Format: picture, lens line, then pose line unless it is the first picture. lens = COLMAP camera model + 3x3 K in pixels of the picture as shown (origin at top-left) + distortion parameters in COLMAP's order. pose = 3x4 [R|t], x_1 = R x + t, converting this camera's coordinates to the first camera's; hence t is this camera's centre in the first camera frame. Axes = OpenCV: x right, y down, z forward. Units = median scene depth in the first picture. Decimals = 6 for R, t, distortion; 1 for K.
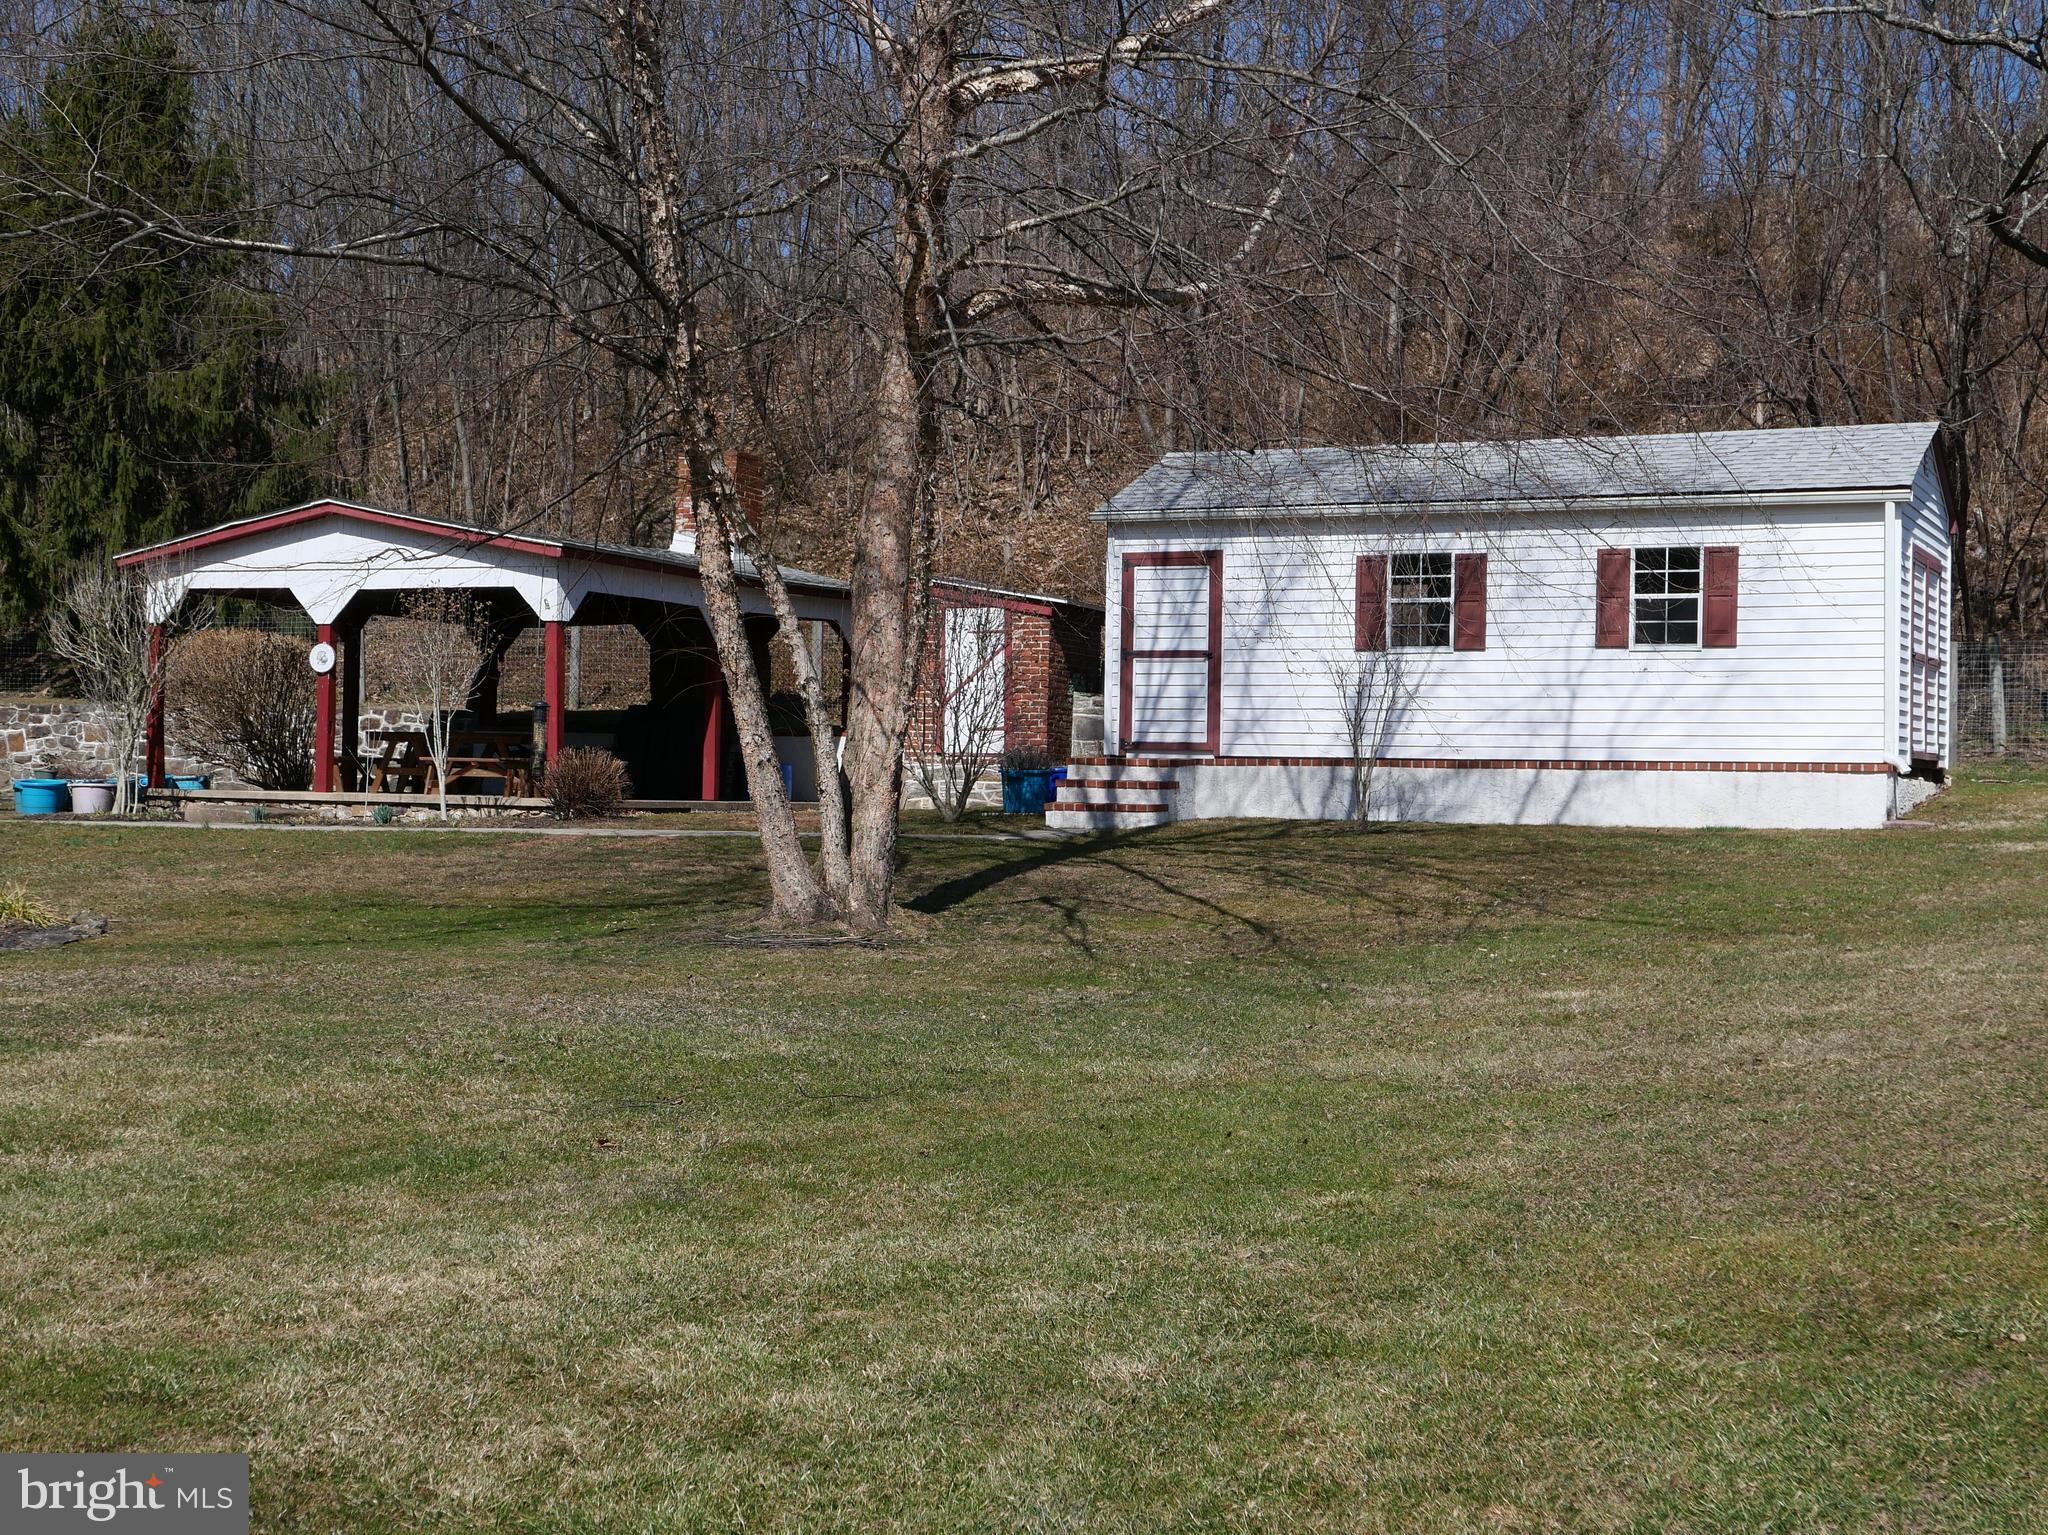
lens RADIAL K [[2804.9, 0, 1034.9], [0, 2804.9, 764.0], [0, 0, 1]] dist [0.007956, 0.000000]
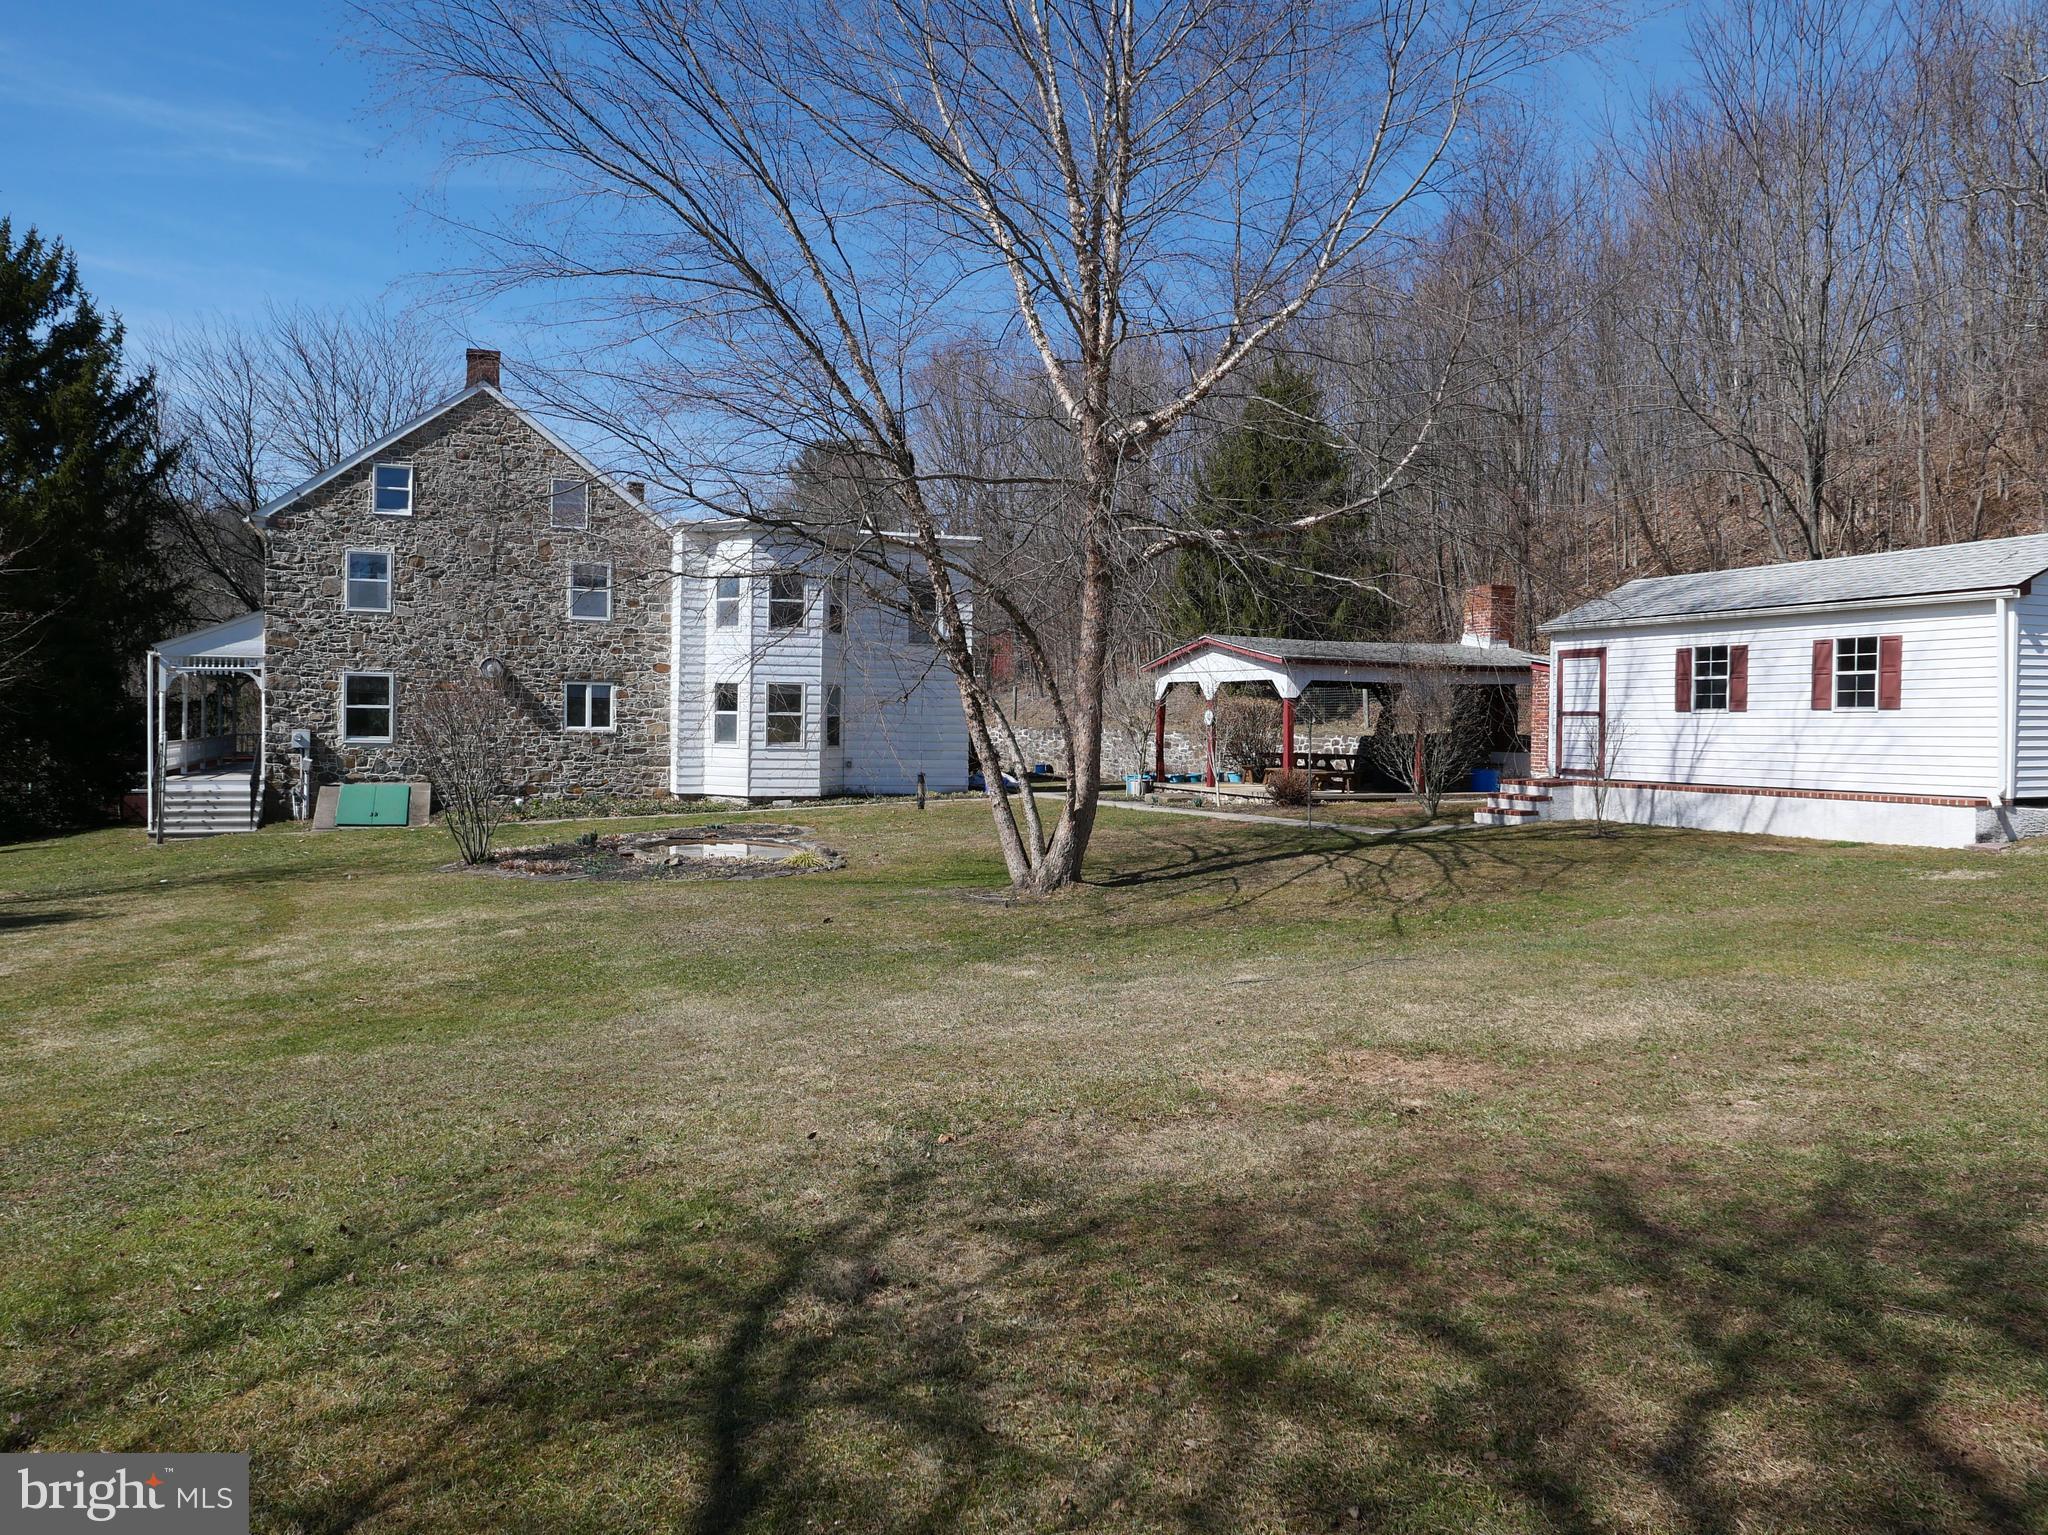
lens RADIAL K [[1507.9, 0, 1022.7], [0, 1507.9, 767.4], [0, 0, 1]] dist [-0.042587, 0.037332]
pose [[0.757402, 0.006072, -0.652920, 0.380754], [0.009569, 0.999746, 0.020397, -0.030475], [0.652878, -0.021696, 0.757152, 0.158638]]
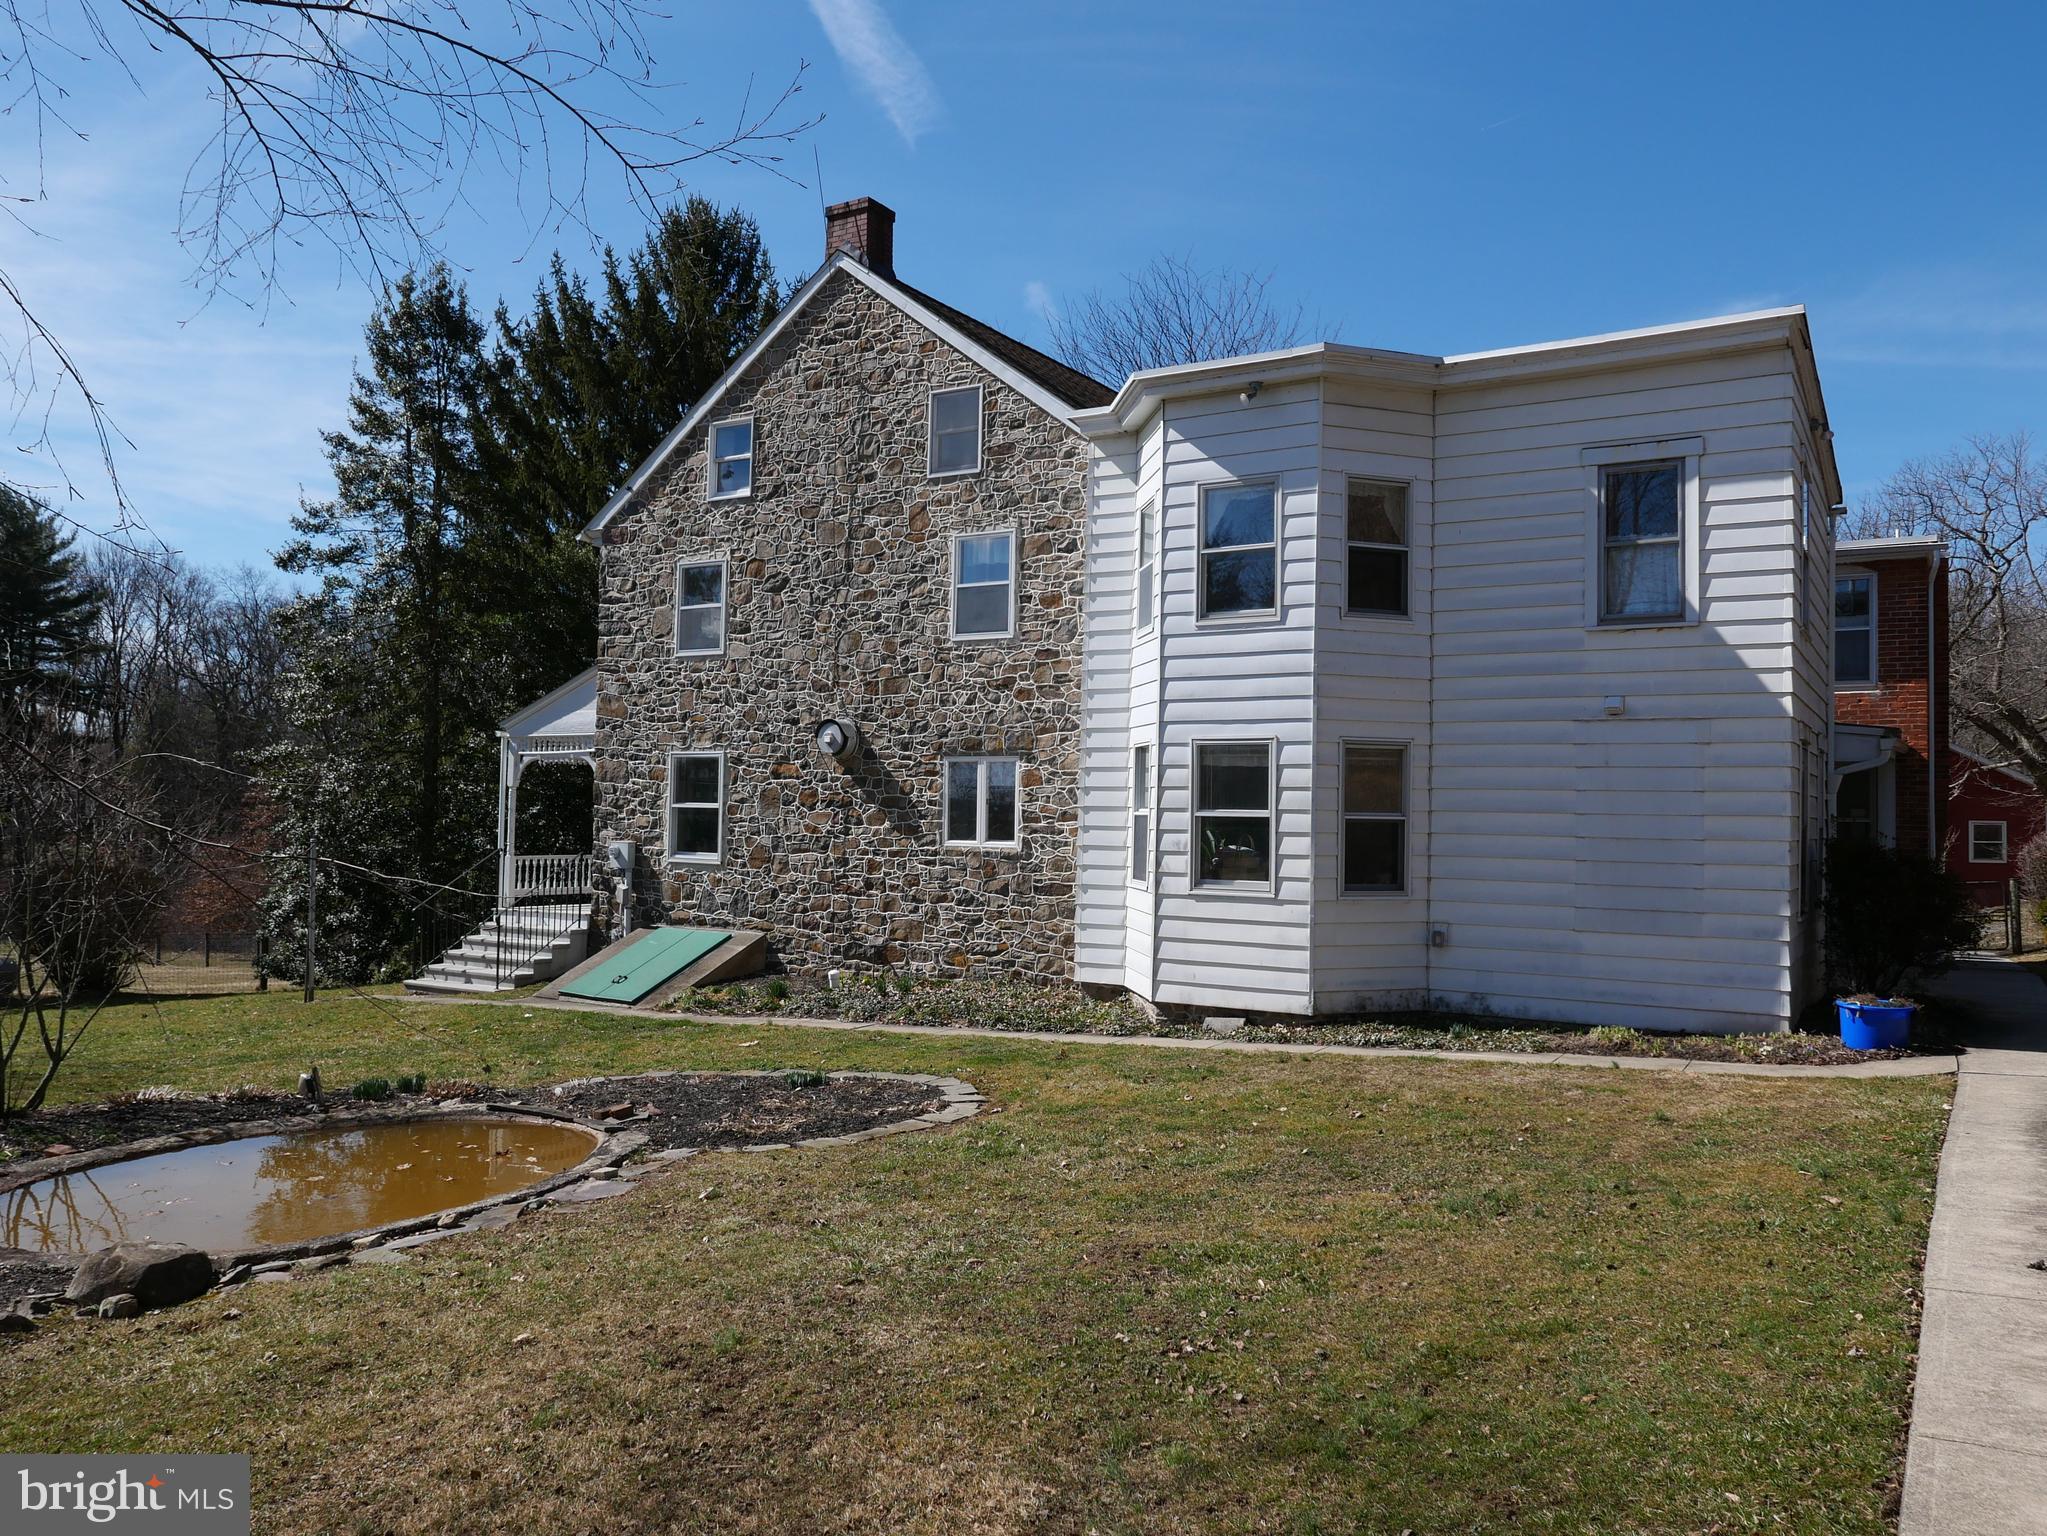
lens RADIAL K [[1507.1, 0, 1036.8], [0, 1507.1, 765.2], [0, 0, 1]] dist [-0.042587, 0.037332]
pose [[-0.062207, -0.061469, -0.996169, -0.056052], [-0.009571, 0.998092, -0.060990, -0.035311], [0.998017, 0.005740, -0.062677, 0.950589]]
